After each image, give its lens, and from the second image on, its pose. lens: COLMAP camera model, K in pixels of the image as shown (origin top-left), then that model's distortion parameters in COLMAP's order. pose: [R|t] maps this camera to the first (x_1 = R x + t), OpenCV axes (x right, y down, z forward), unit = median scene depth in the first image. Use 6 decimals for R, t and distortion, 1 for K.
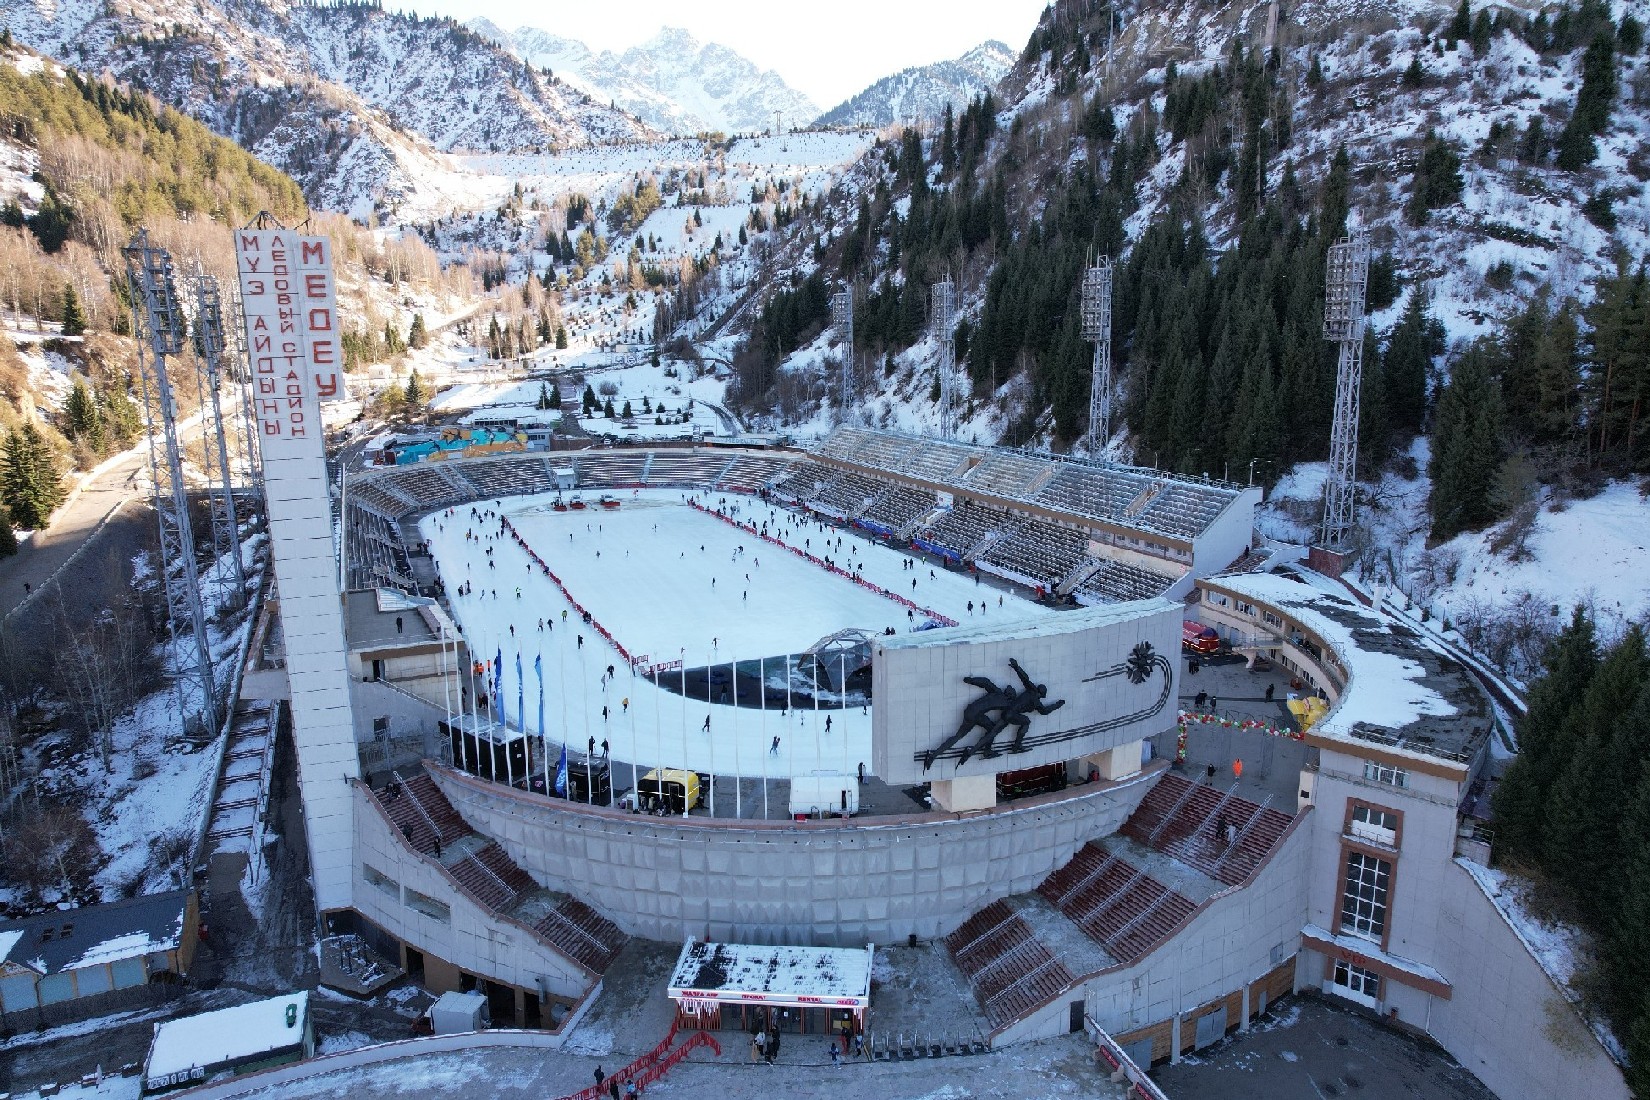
lens RADIAL K [[1052.2, 0, 835.6], [0, 1052.2, 550.6], [0, 0, 1]] dist [-0.042573, 0.013345]
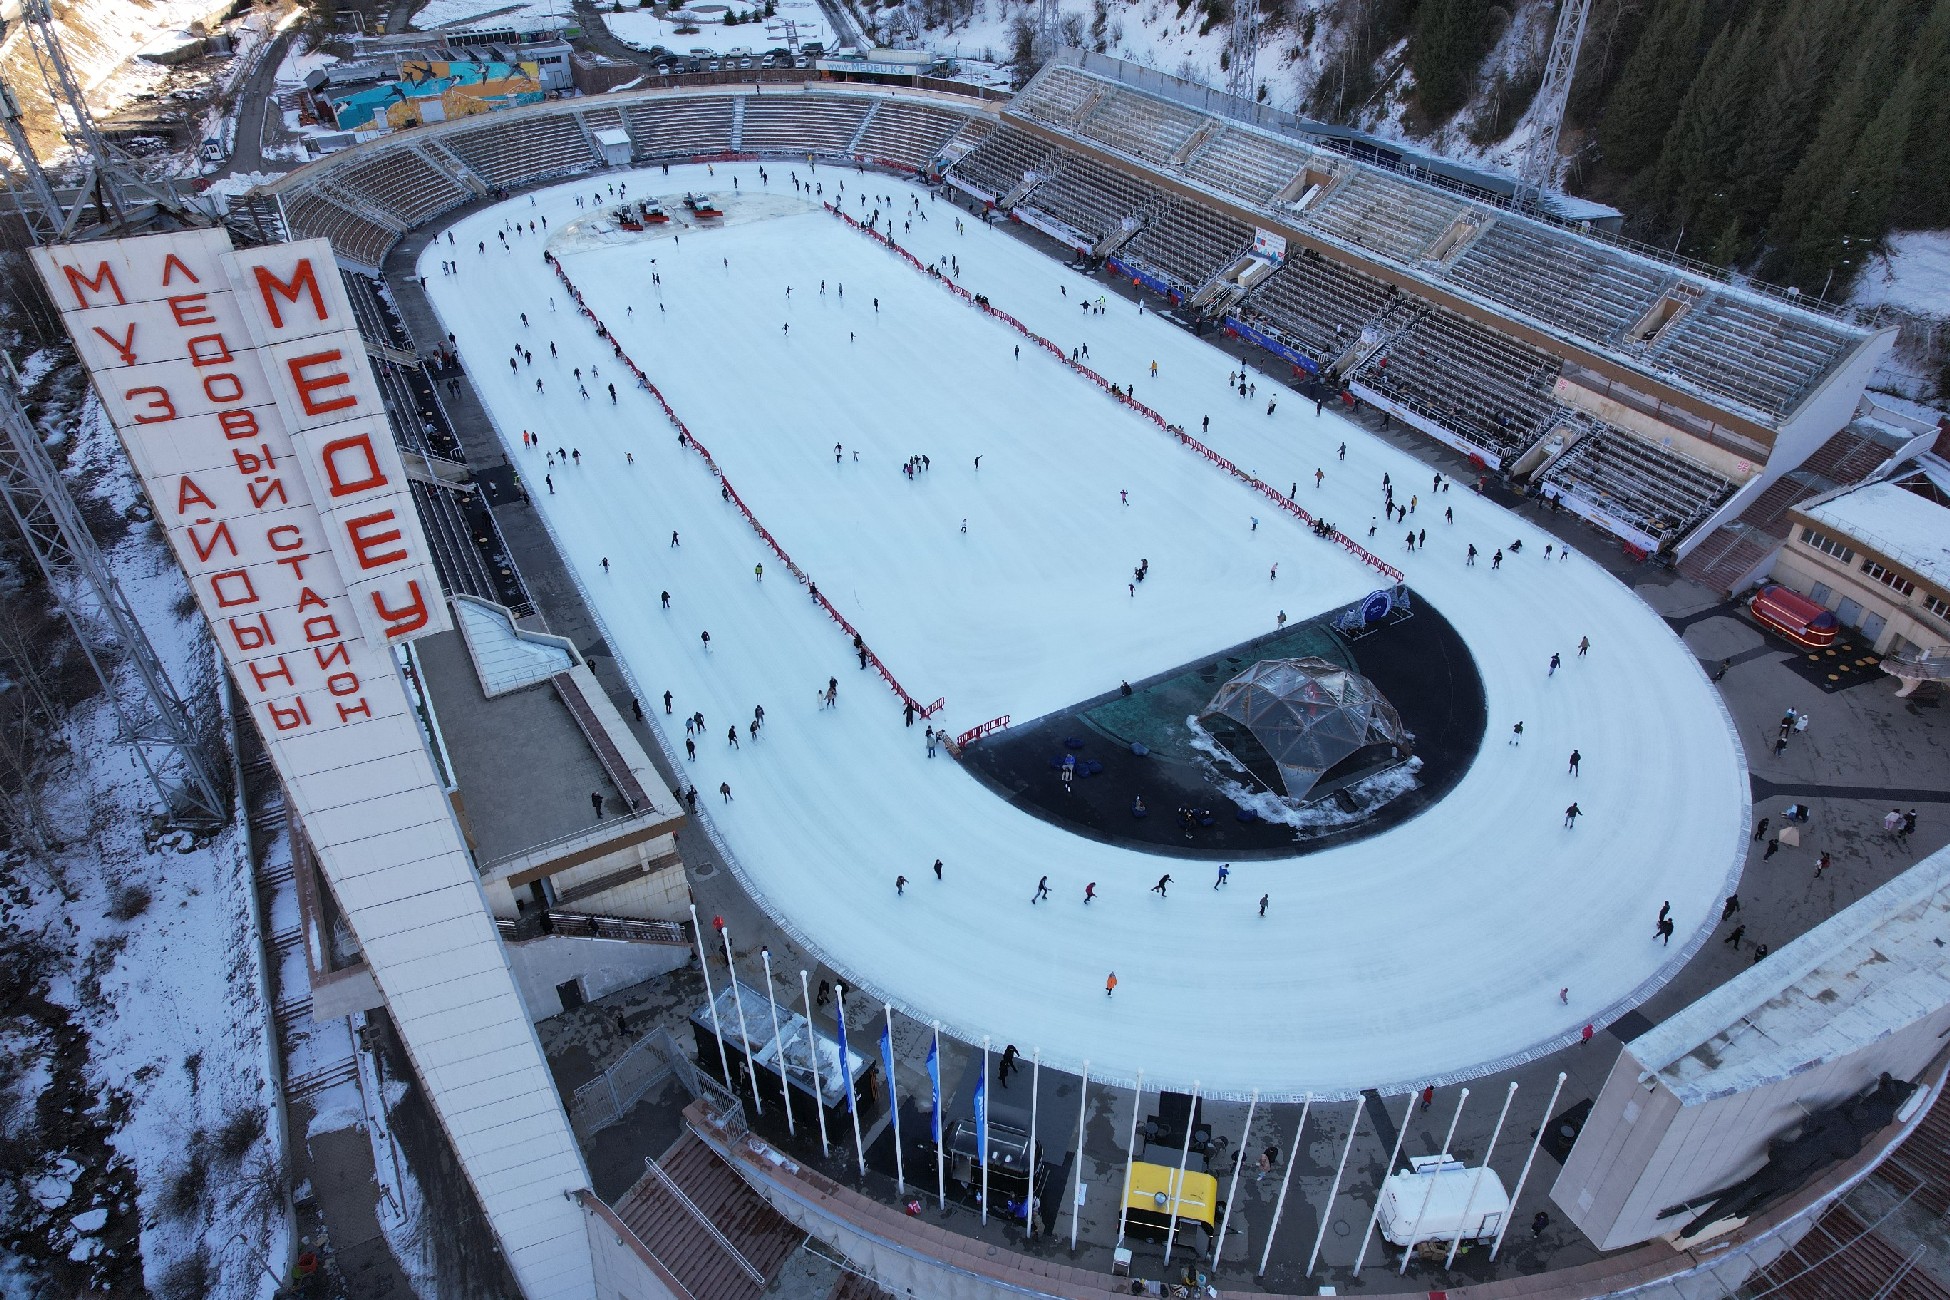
lens RADIAL K [[1243.5, 0, 987.5], [0, 1243.5, 648.9], [0, 0, 1]] dist [-0.042573, 0.013345]
pose [[0.997127, -0.044242, 0.061483, -0.237529], [0.014587, 0.908659, 0.417285, -0.269817], [-0.074328, -0.415189, 0.906693, 0.442964]]
